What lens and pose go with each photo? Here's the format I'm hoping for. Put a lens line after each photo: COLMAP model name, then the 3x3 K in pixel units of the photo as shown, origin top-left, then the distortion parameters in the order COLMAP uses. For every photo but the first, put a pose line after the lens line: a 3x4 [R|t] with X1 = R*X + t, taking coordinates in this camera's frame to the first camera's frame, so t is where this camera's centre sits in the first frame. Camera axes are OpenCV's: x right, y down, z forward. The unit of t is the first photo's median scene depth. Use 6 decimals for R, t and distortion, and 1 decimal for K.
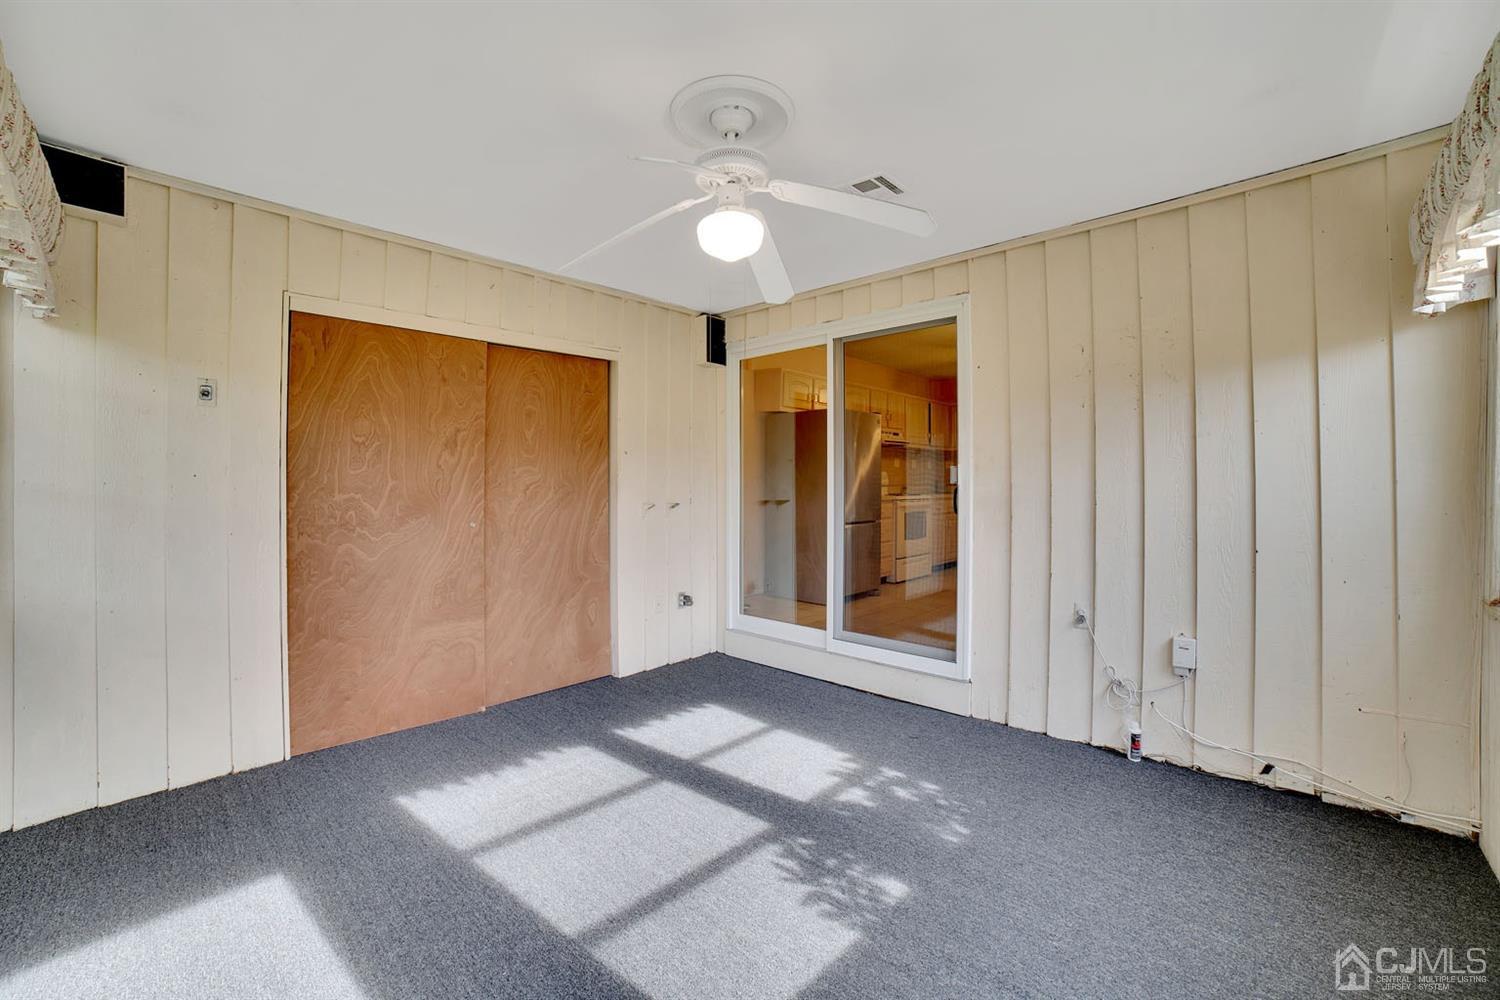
lens RADIAL K [[657.4, 0, 727.9], [0, 657.4, 484.3], [0, 0, 1]] dist [-0.088652, 0.037353]
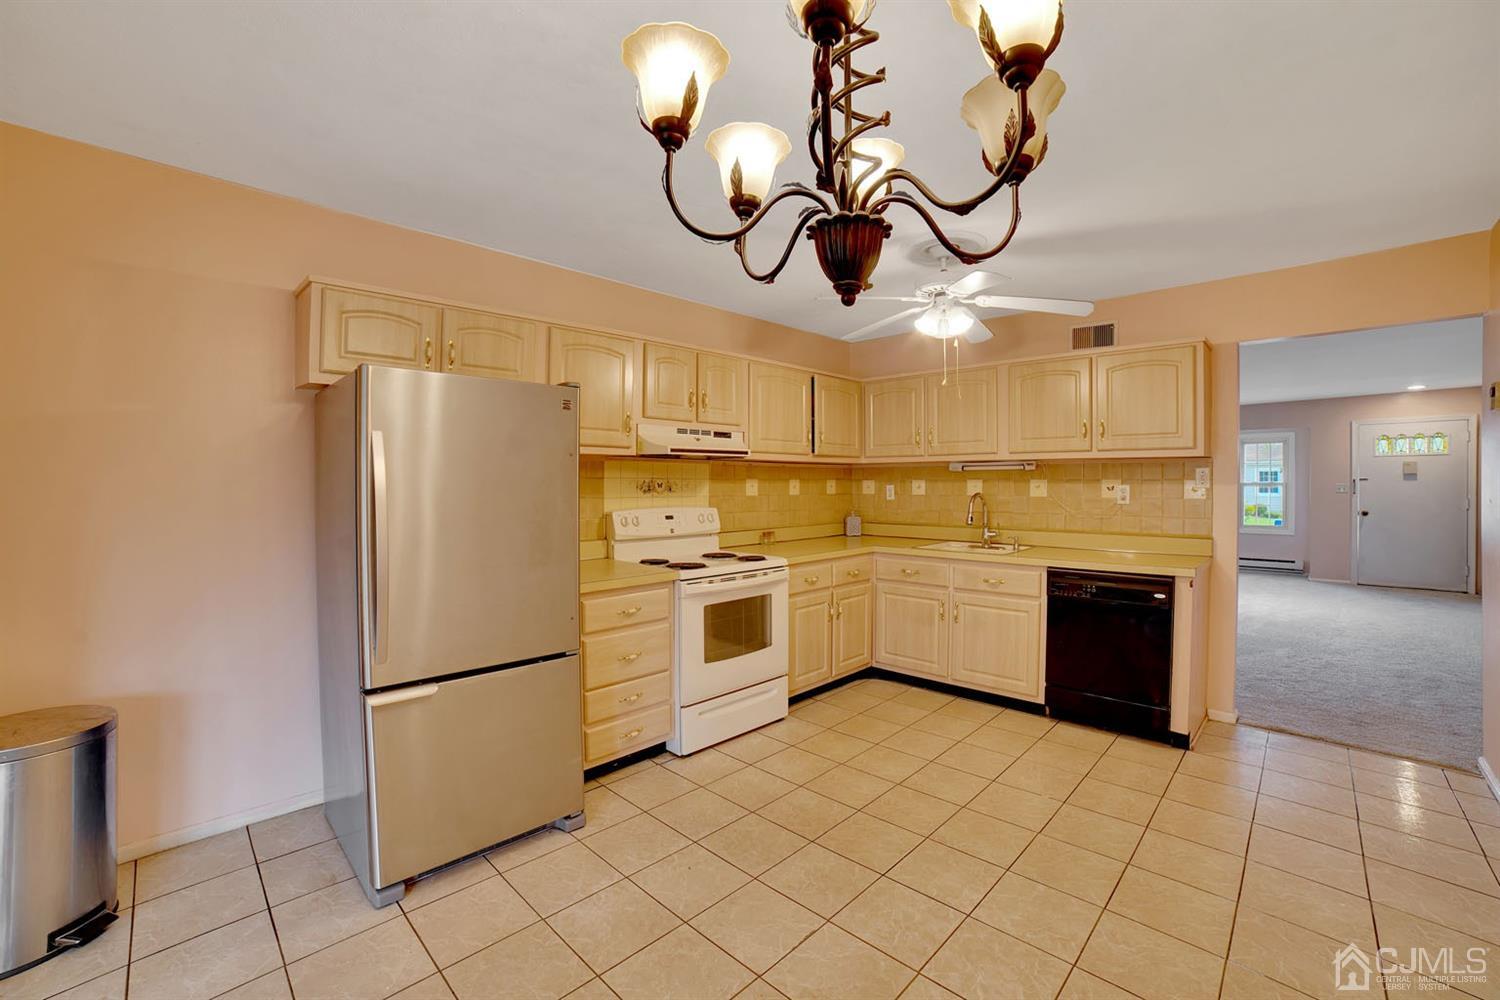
lens RADIAL K [[657.4, 0, 727.9], [0, 657.4, 484.3], [0, 0, 1]] dist [-0.088652, 0.037353]
pose [[0.999258, 0.003803, -0.038331, 0.286839], [-0.003498, 0.999962, 0.008024, -0.043499], [0.038360, -0.007884, 0.999233, 0.503389]]
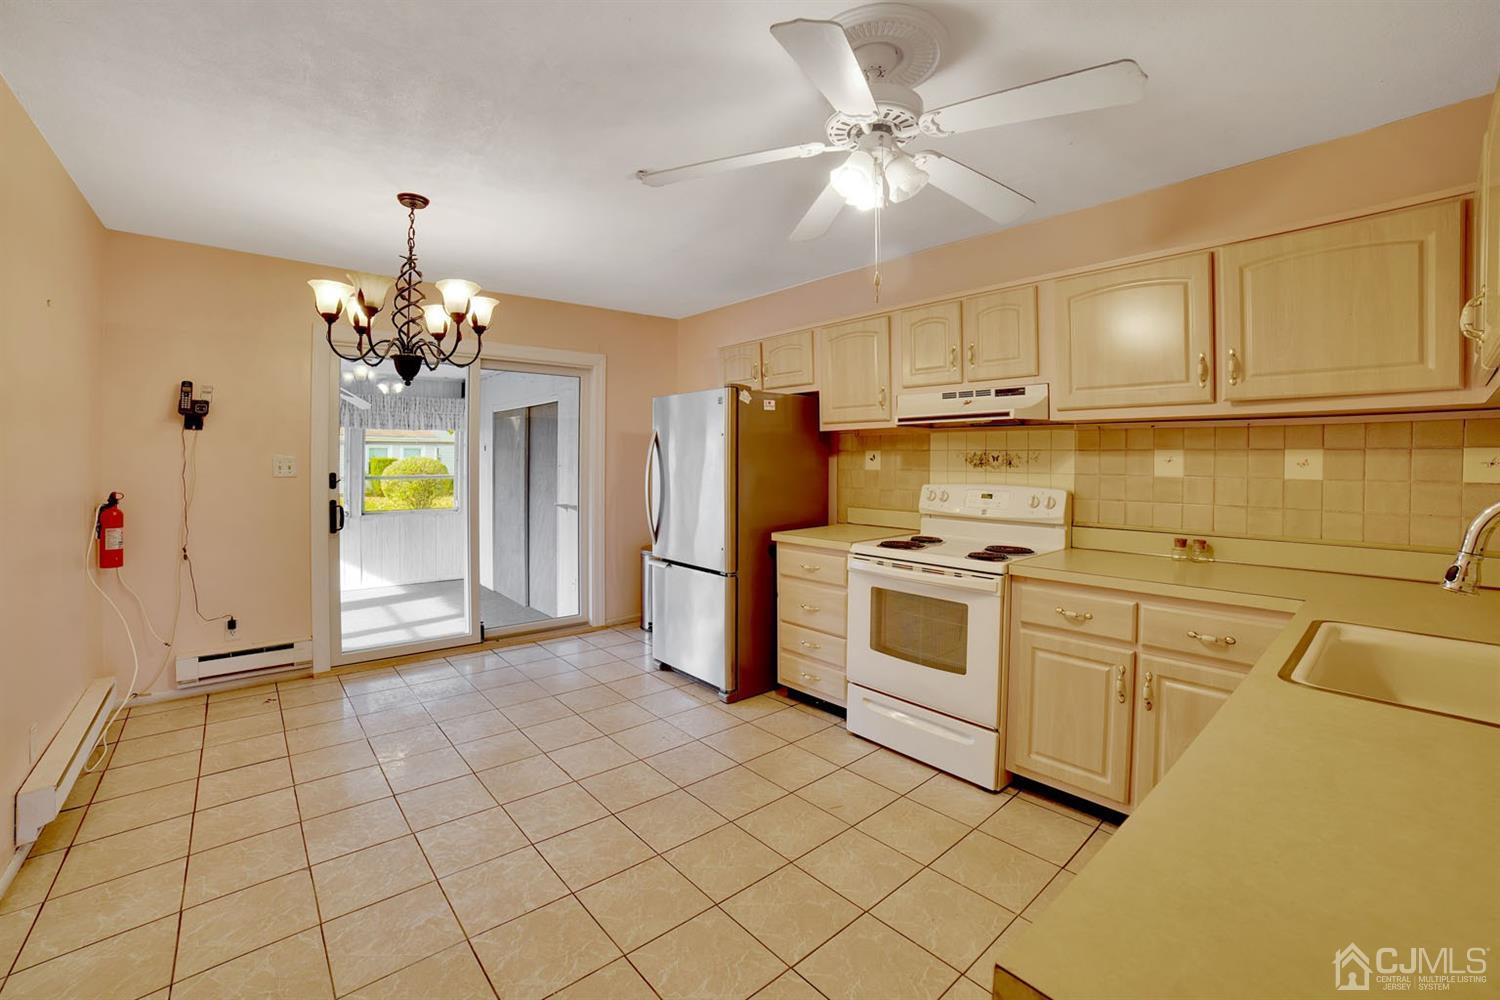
lens RADIAL K [[628.7, 0, 727.5], [0, 628.7, 459.1], [0, 0, 1]] dist [-0.001648, -0.000118]
pose [[-0.120733, 0.006402, -0.992664, 0.656082], [0.002287, 0.999978, 0.006171, -0.040850], [0.992682, -0.001526, -0.120745, 0.898392]]
